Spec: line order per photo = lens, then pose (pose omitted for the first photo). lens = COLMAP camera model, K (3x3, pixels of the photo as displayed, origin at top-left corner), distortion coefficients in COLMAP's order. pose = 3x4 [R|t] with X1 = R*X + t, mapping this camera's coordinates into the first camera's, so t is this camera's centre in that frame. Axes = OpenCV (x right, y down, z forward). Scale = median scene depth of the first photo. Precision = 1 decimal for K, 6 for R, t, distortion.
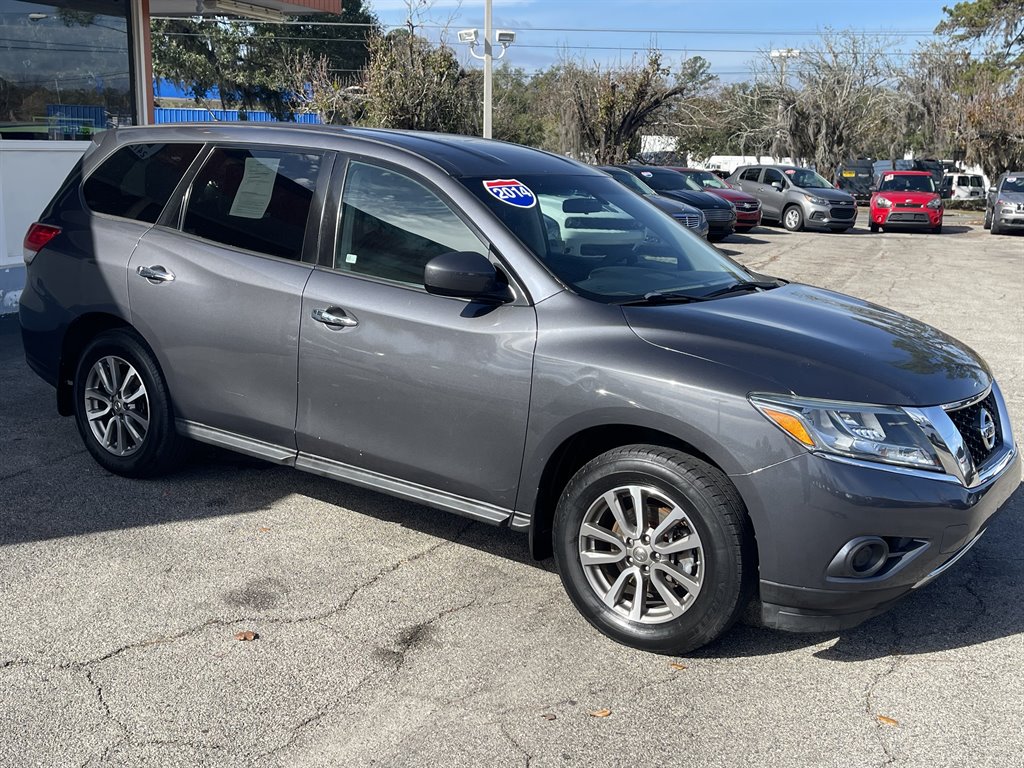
lens RADIAL K [[1134.9, 0, 512.0], [0, 1134.9, 384.0], [0, 0, 1]] dist [0.059785, -0.051688]
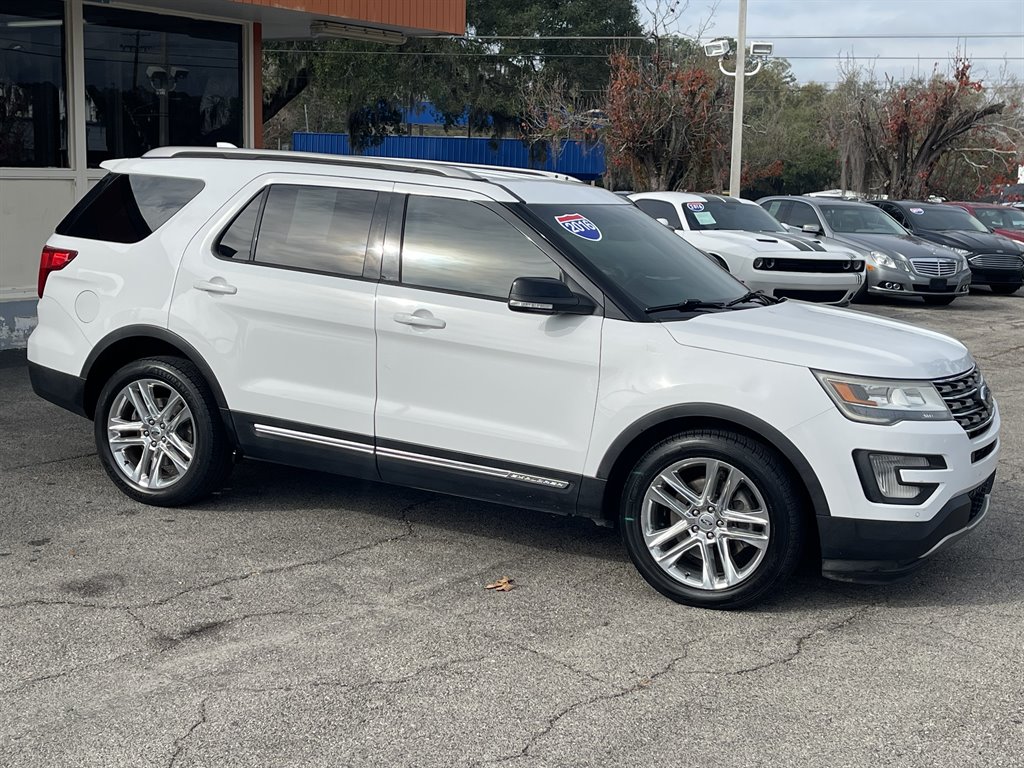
lens RADIAL K [[1396.3, 0, 512.0], [0, 1396.3, 384.0], [0, 0, 1]] dist [0.182267, -0.656469]
pose [[0.967841, 0.038842, -0.248547, 0.135971], [-0.053774, 0.997115, -0.053570, 0.012738], [0.245749, 0.065212, 0.967137, -0.058087]]
